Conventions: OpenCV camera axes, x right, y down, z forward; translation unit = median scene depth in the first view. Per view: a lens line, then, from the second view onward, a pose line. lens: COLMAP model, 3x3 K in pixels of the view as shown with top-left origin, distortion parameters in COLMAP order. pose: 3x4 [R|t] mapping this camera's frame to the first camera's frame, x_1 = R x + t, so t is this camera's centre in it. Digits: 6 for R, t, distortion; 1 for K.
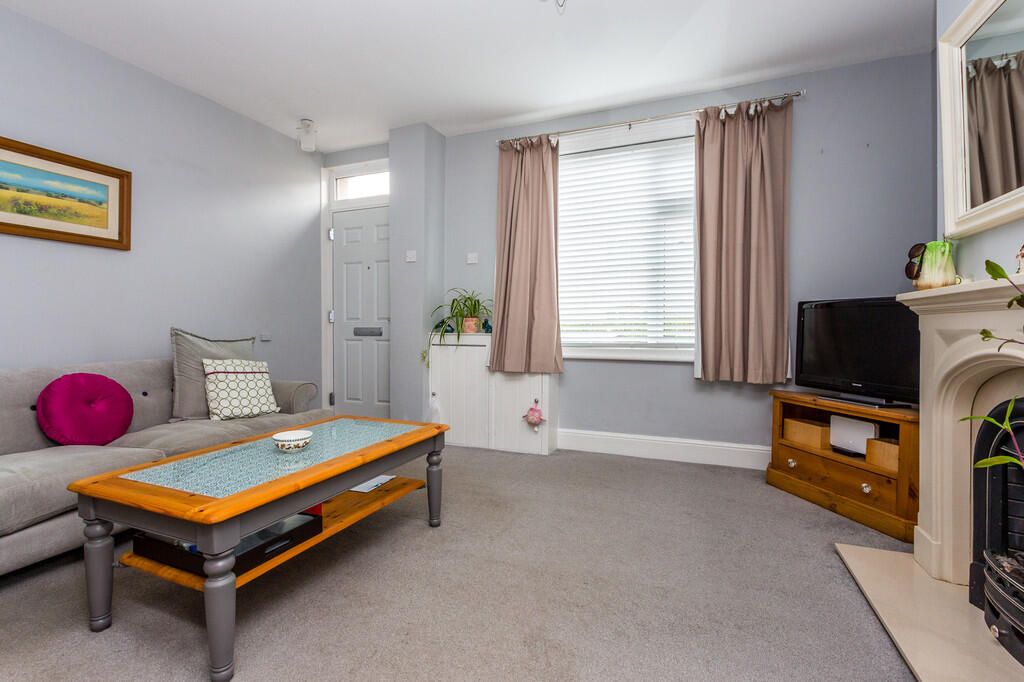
lens RADIAL K [[470.2, 0, 508.7], [0, 470.2, 331.8], [0, 0, 1]] dist [0.000655, 0.000119]
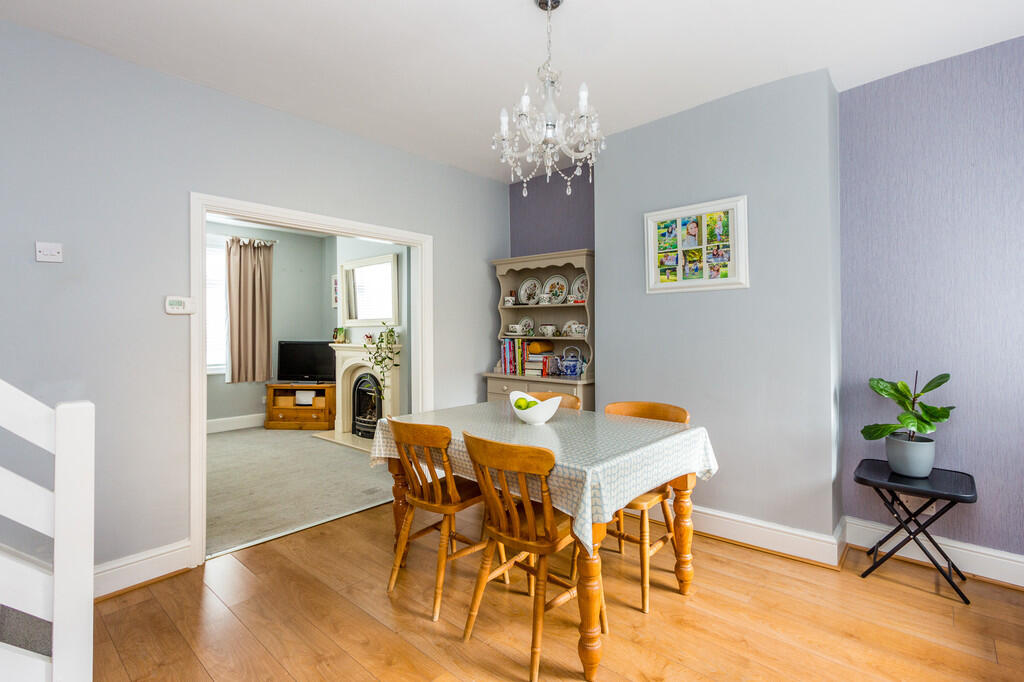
lens RADIAL K [[470.2, 0, 508.7], [0, 470.2, 331.8], [0, 0, 1]] dist [0.000655, 0.000119]
pose [[0.321494, -0.001851, 0.946910, -1.153583], [0.013212, 0.999910, -0.002531, -0.093516], [-0.946819, 0.013324, 0.321490, -0.729929]]
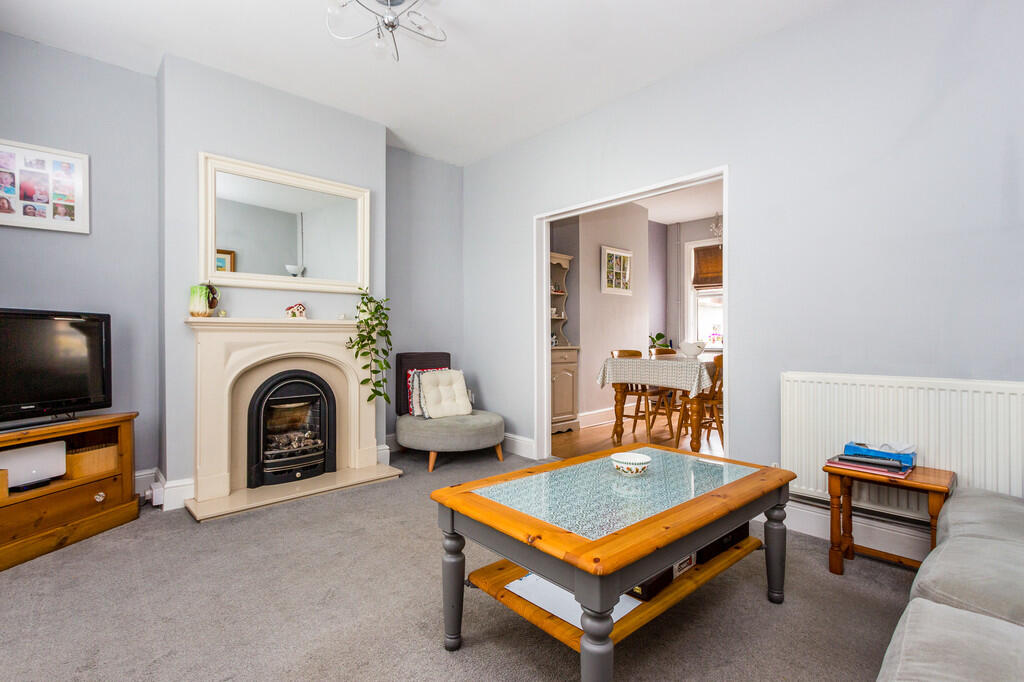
lens RADIAL K [[482.9, 0, 512.0], [0, 482.9, 341.0], [0, 0, 1]] dist [0.000067, -0.000041]
pose [[-0.903788, 0.000370, 0.427980, -0.431777], [0.005932, 0.999914, 0.011661, -0.013164], [-0.427939, 0.013078, -0.903713, 1.336387]]
